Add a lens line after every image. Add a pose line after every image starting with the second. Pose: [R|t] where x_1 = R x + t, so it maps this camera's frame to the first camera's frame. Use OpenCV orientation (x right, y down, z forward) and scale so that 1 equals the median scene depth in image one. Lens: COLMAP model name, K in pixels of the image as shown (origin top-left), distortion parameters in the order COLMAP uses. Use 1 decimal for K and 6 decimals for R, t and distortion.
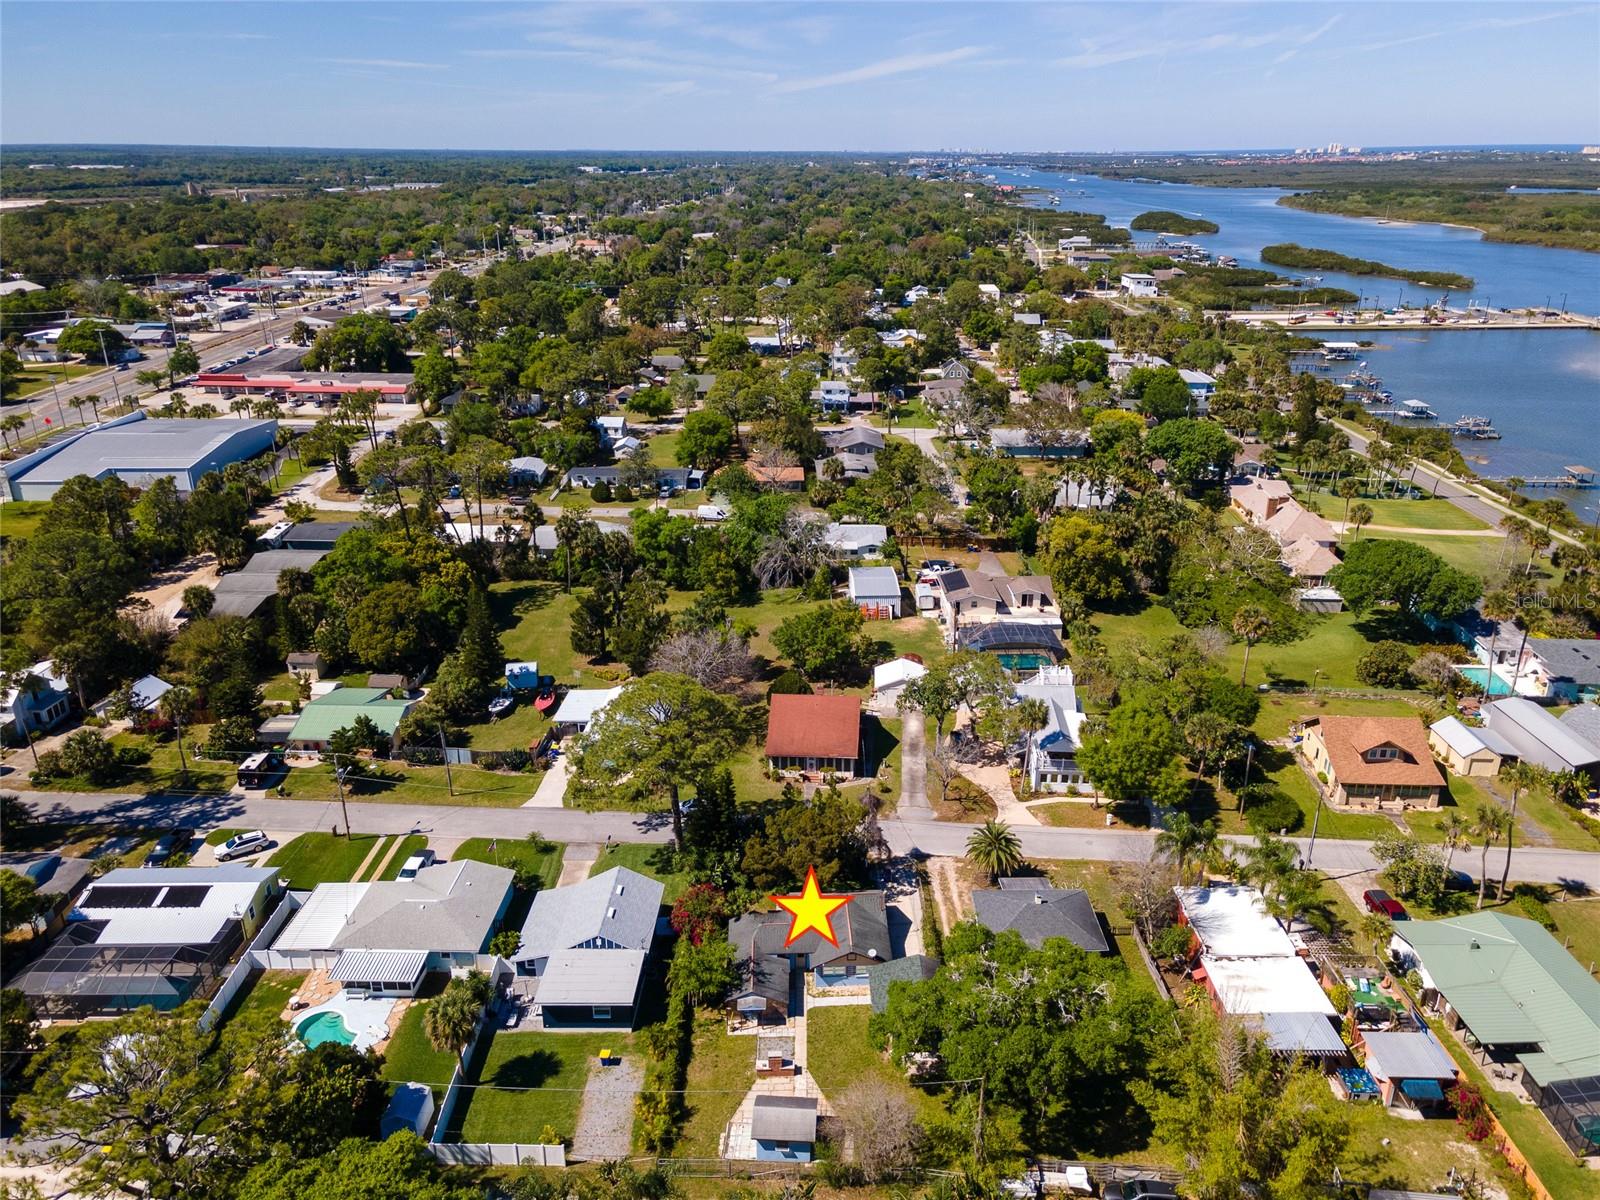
lens RADIAL K [[1160.1, 0, 811.2], [0, 1160.1, 600.3], [0, 0, 1]] dist [0.043236, 0.005213]
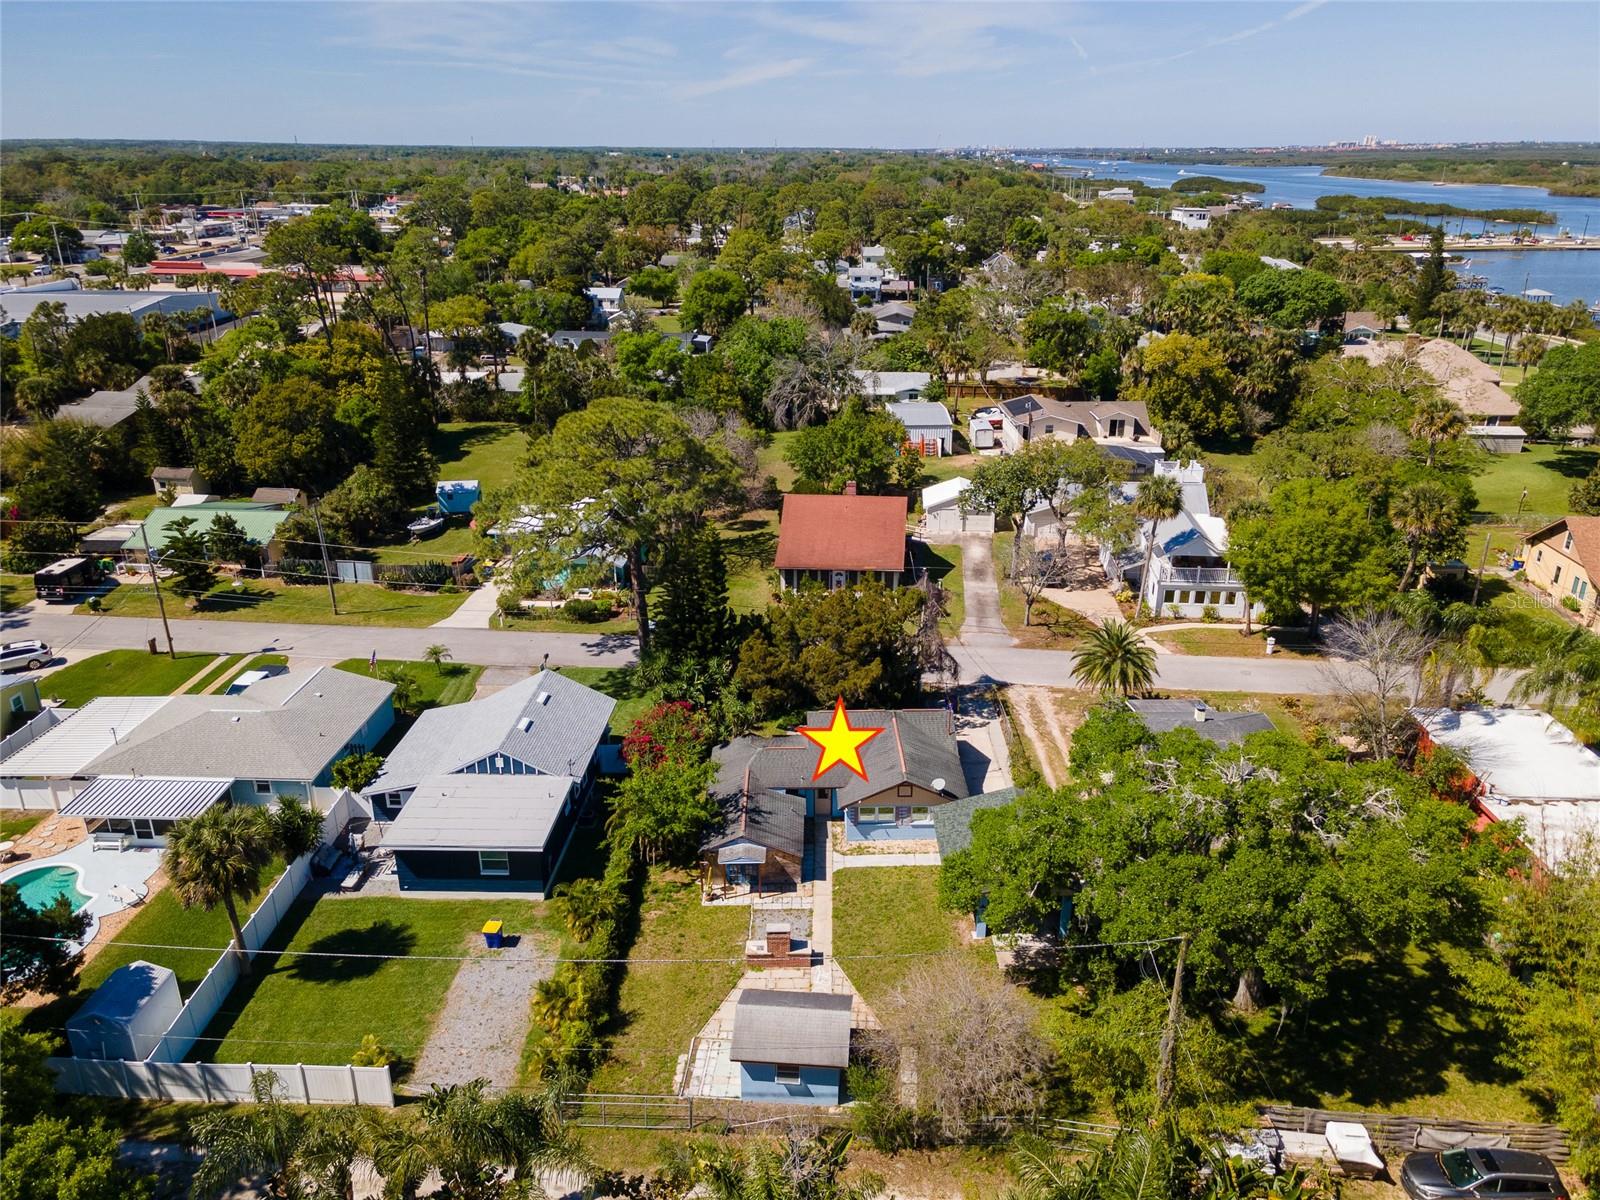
lens RADIAL K [[1160.1, 0, 811.2], [0, 1160.1, 600.3], [0, 0, 1]] dist [0.043236, 0.005213]
pose [[0.999787, 0.008632, -0.018742, -0.003816], [-0.008604, 0.999962, 0.001609, 0.174730], [0.018756, -0.001447, 0.999823, 0.326438]]
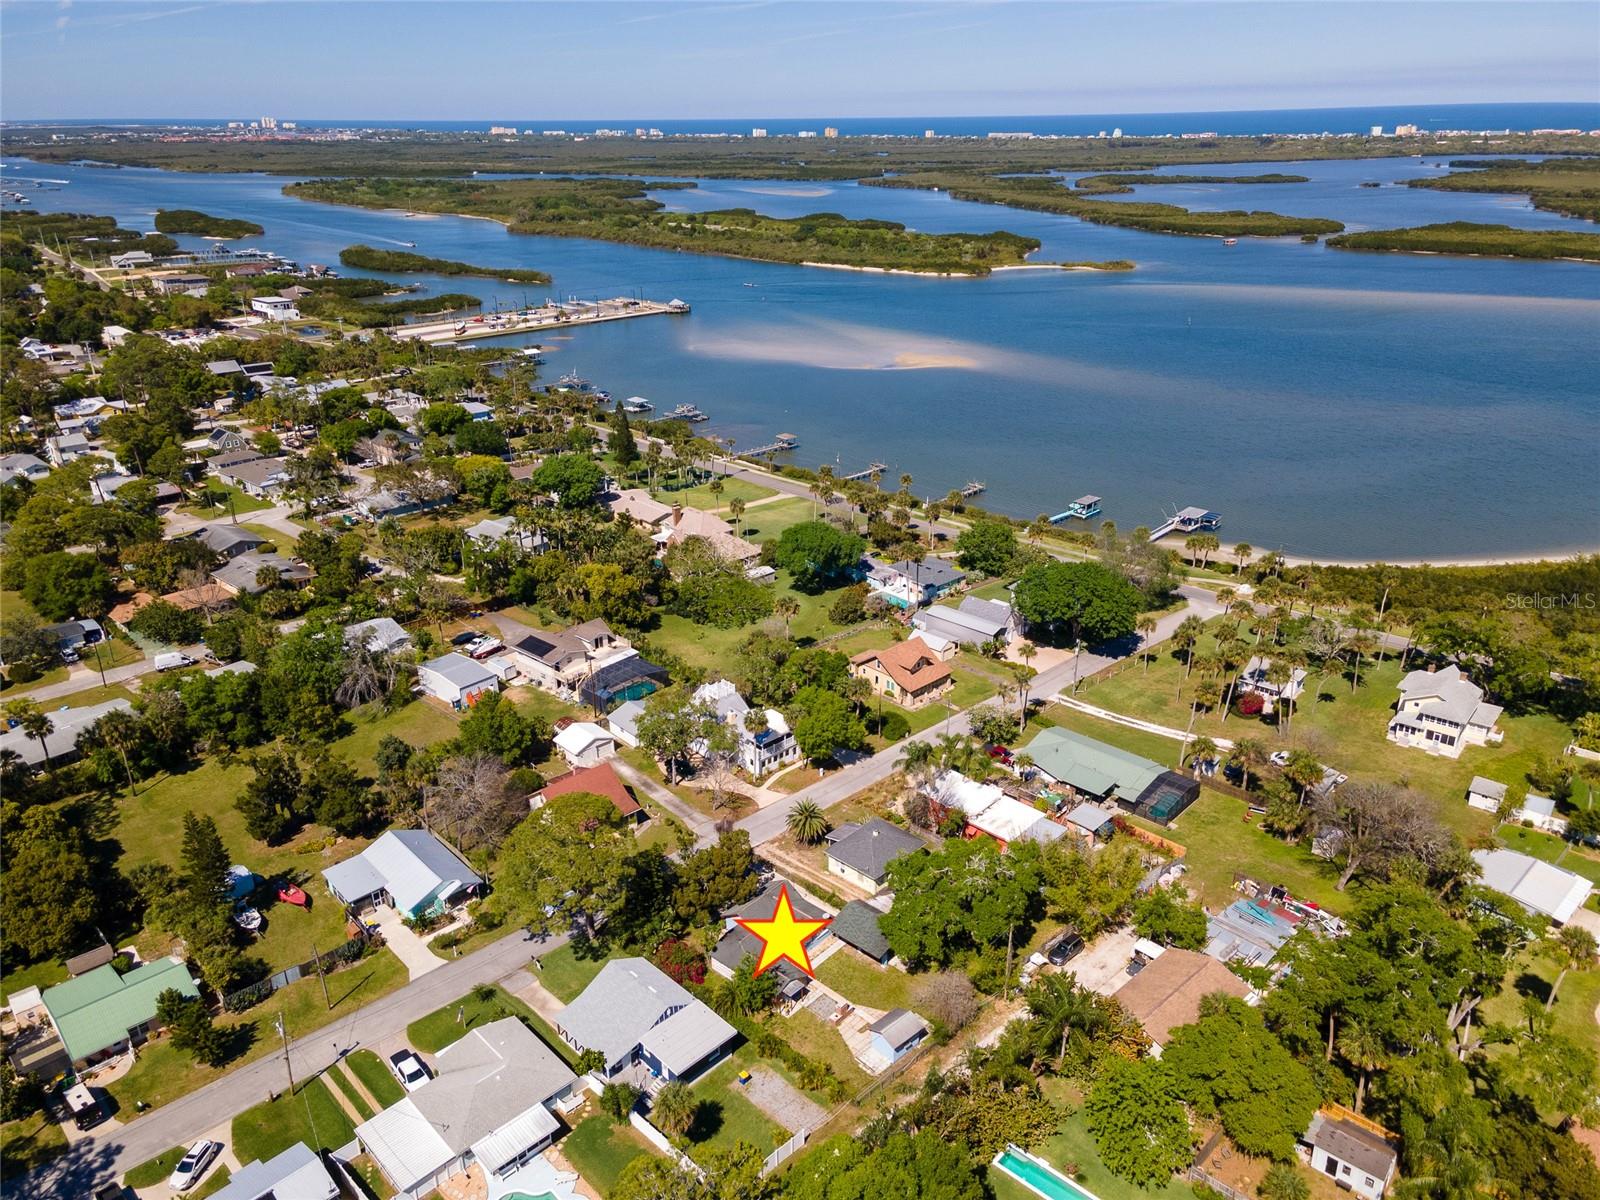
lens RADIAL K [[1160.1, 0, 811.2], [0, 1160.1, 600.3], [0, 0, 1]] dist [0.043236, 0.005213]
pose [[0.692548, -0.283131, 0.663486, -0.660388], [0.268686, 0.954819, 0.126997, -0.201321], [-0.669466, 0.090318, 0.737332, -0.034876]]
